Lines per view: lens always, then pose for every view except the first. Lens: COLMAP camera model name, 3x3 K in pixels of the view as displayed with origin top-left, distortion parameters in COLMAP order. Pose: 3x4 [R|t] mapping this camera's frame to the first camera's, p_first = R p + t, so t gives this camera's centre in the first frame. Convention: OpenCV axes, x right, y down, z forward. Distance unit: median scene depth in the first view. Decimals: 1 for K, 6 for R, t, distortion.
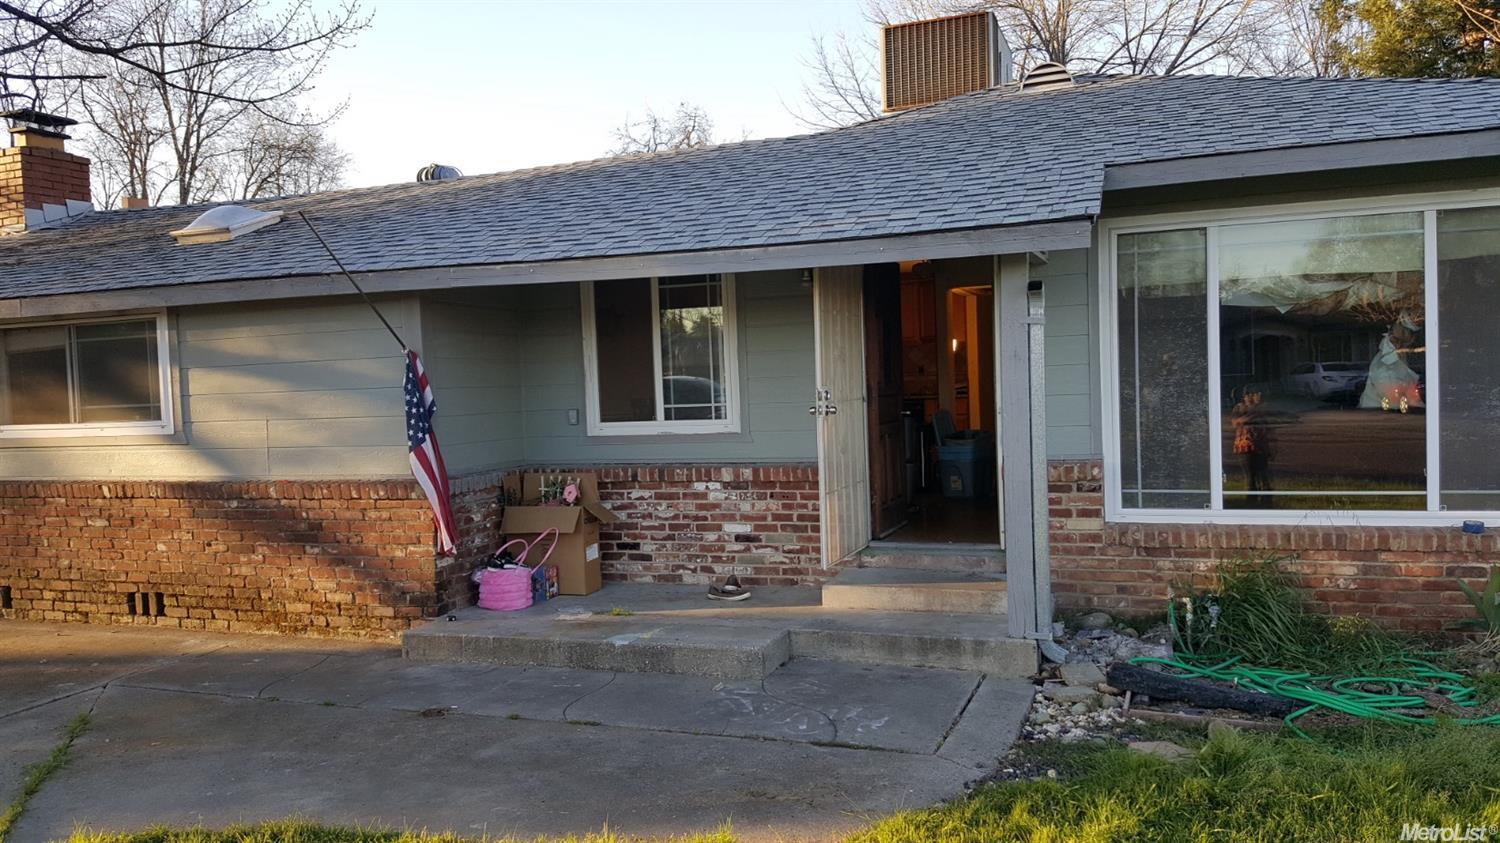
lens RADIAL K [[1074.3, 0, 731.1], [0, 1074.3, 432.6], [0, 0, 1]] dist [0.113651, -0.198694]
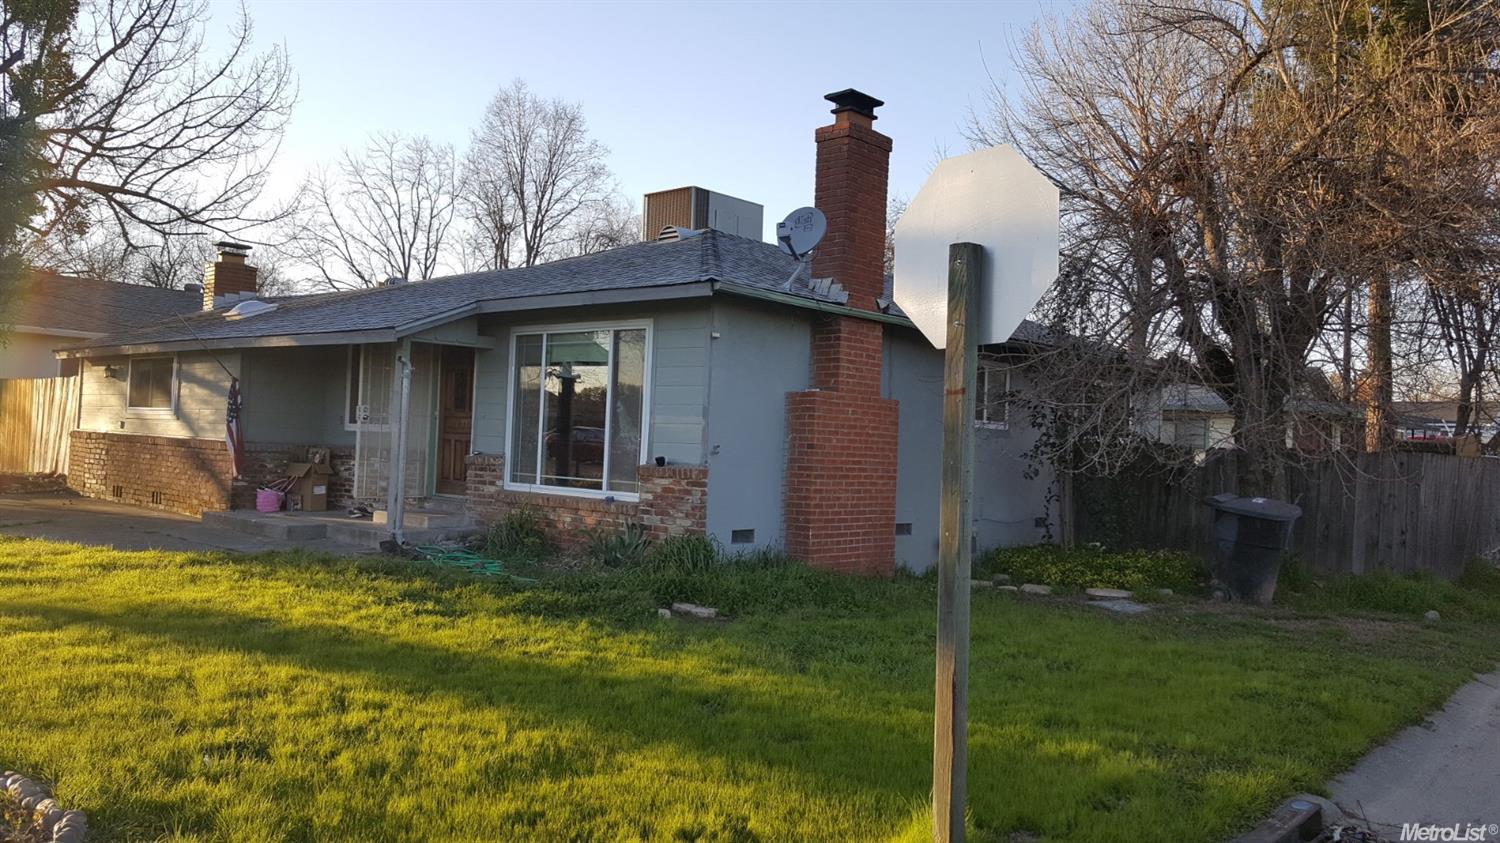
lens RADIAL K [[1074.3, 0, 731.1], [0, 1074.3, 432.6], [0, 0, 1]] dist [0.113651, -0.198694]
pose [[0.927658, 0.071729, -0.366476, 1.318539], [-0.095219, 0.994374, -0.046402, 0.033644], [0.361086, 0.077941, 0.929270, -0.551153]]
